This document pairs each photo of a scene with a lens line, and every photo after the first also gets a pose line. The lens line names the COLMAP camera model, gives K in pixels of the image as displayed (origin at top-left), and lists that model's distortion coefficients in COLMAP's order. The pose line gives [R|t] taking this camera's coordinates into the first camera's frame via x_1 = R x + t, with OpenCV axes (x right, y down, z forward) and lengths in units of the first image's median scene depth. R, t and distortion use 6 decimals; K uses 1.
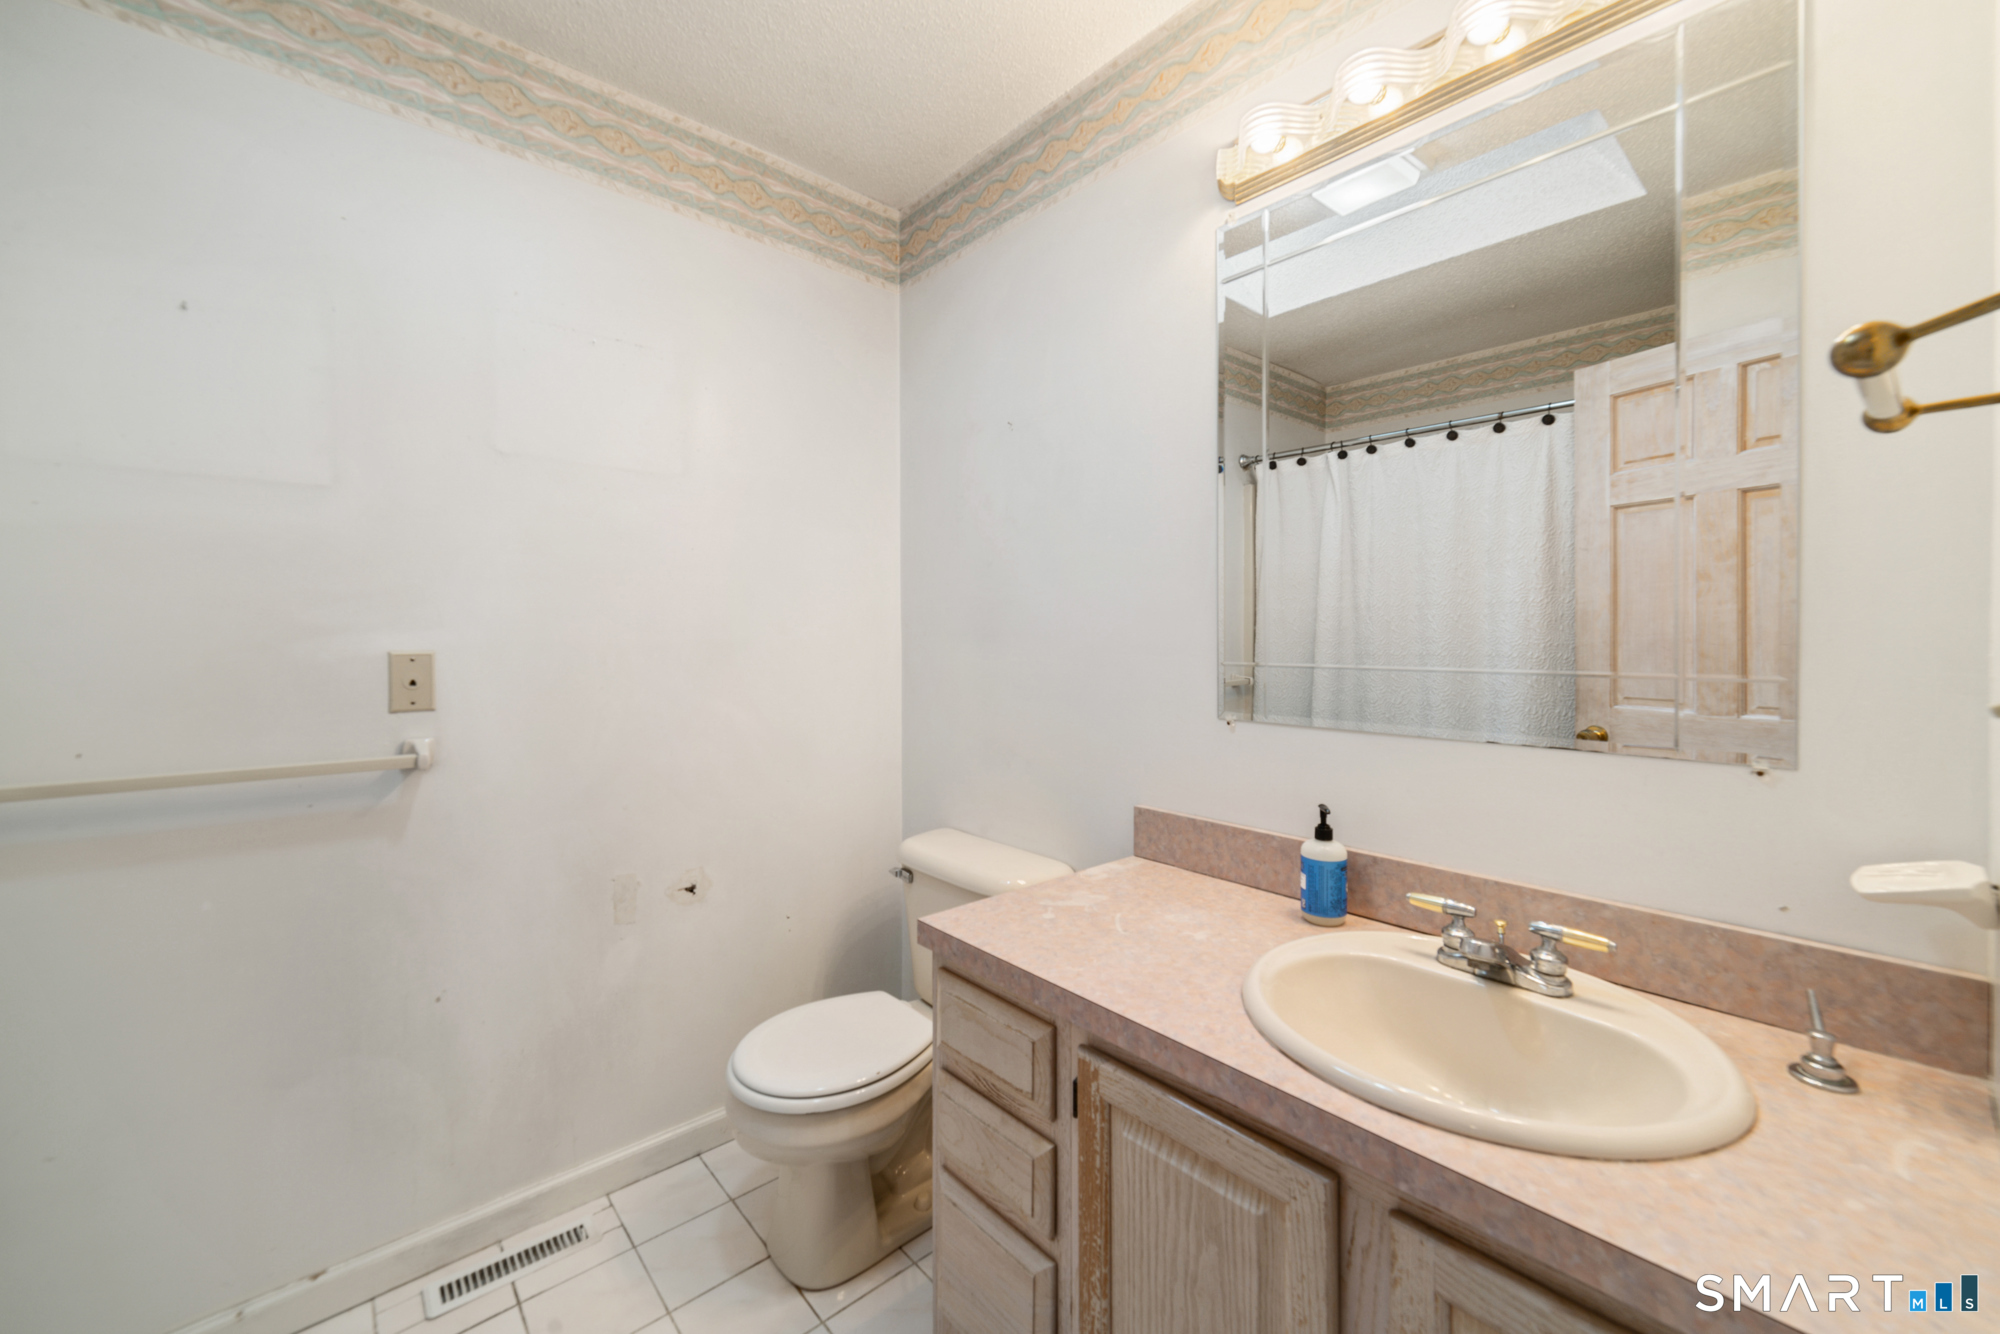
lens RADIAL K [[785.1, 0, 997.1], [0, 785.1, 644.4], [0, 0, 1]] dist [-0.010671, 0.005134]
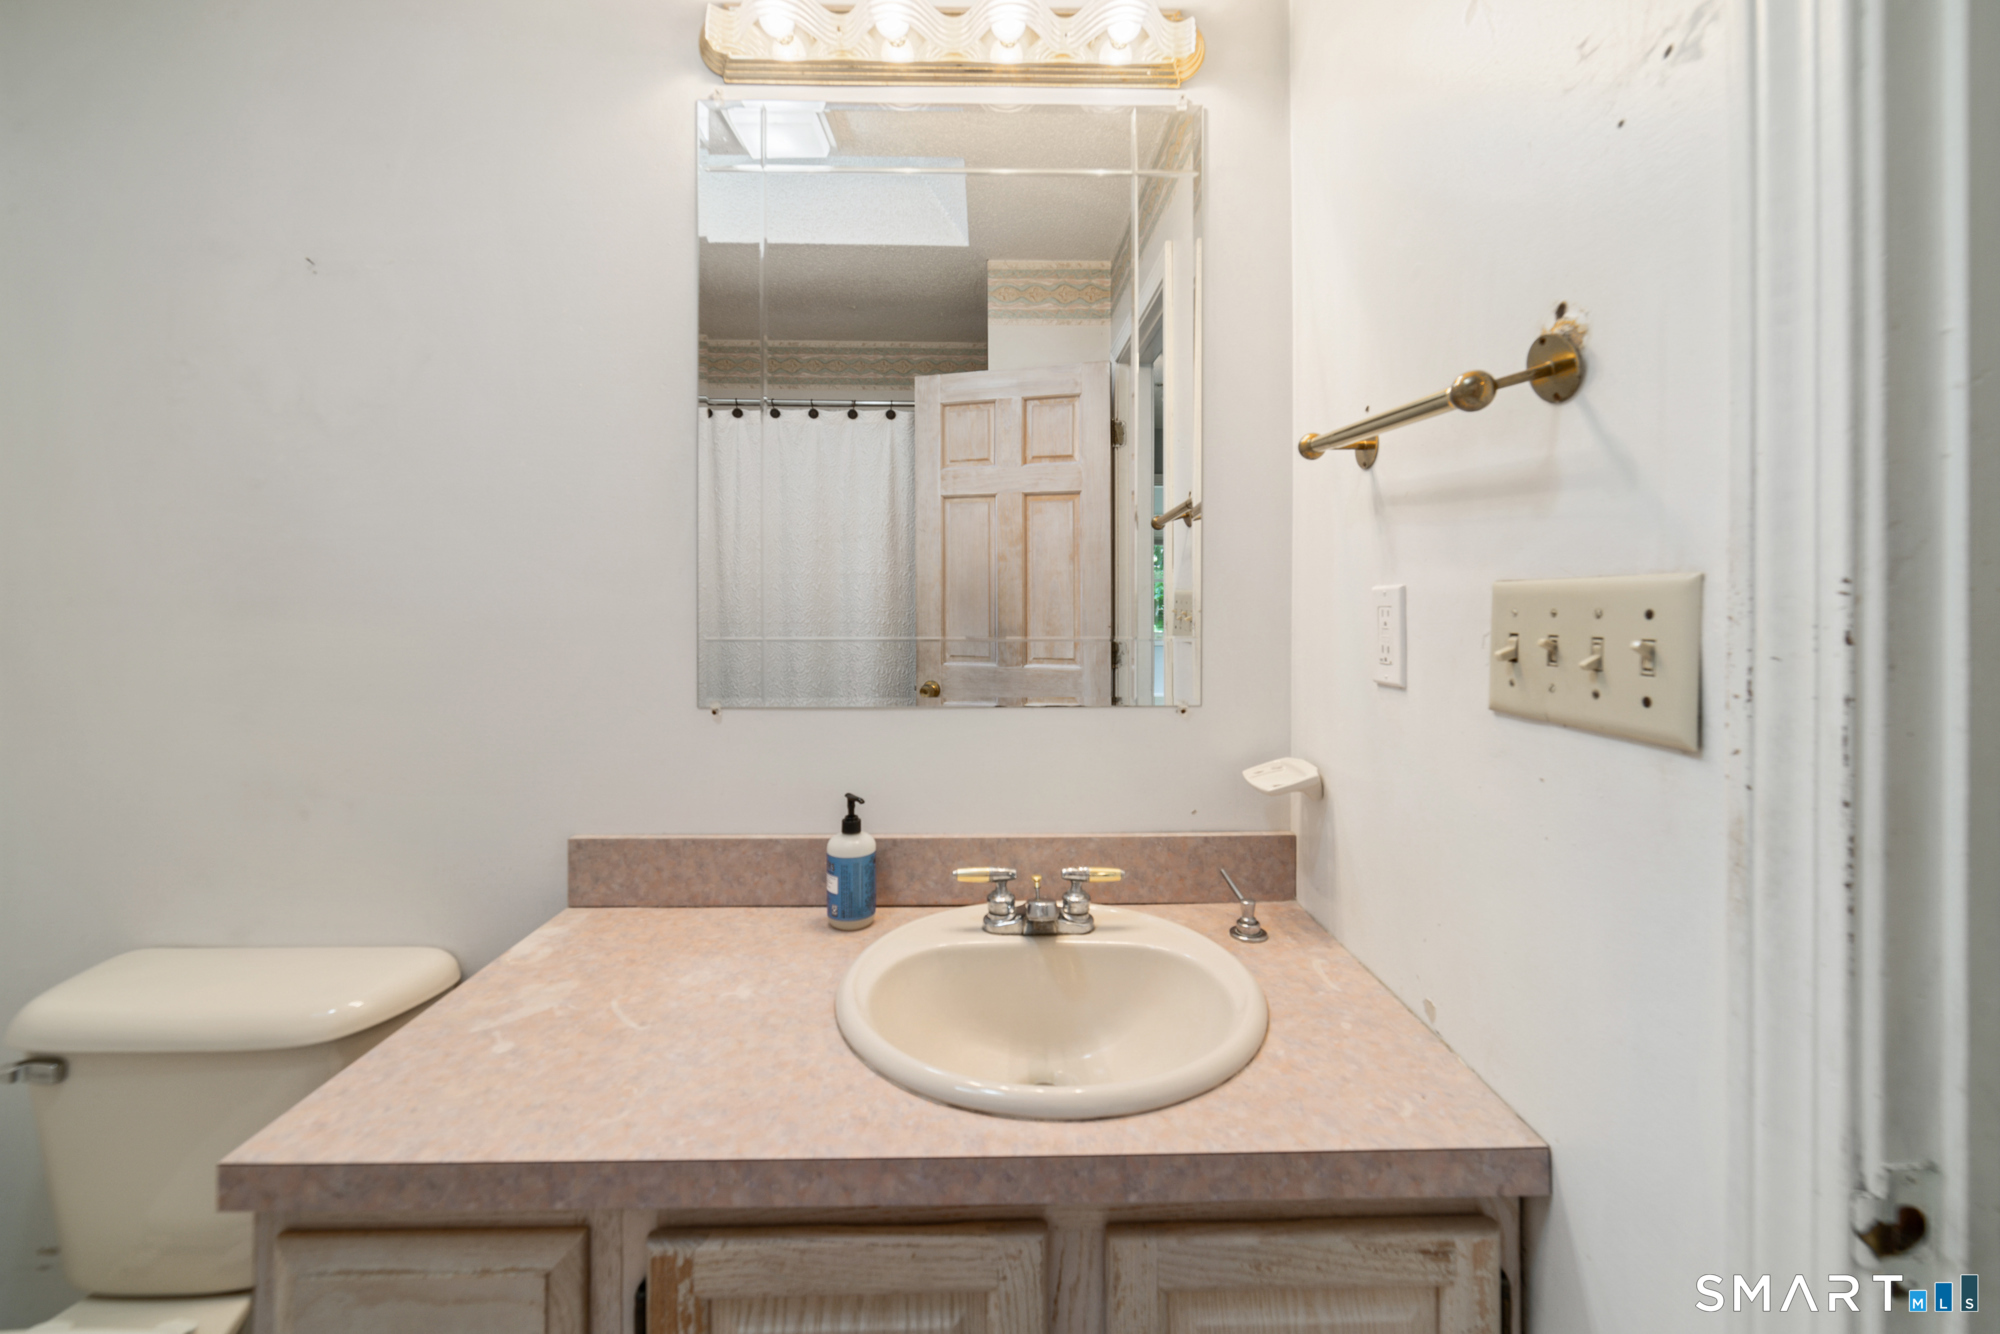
lens RADIAL K [[798.3, 0, 1001.9], [0, 798.3, 603.3], [0, 0, 1]] dist [-0.011769, 0.004675]
pose [[0.642765, 0.001979, 0.766061, -0.169675], [0.007684, 0.999930, -0.009030, -0.002321], [-0.766025, 0.011690, 0.642705, 0.282393]]
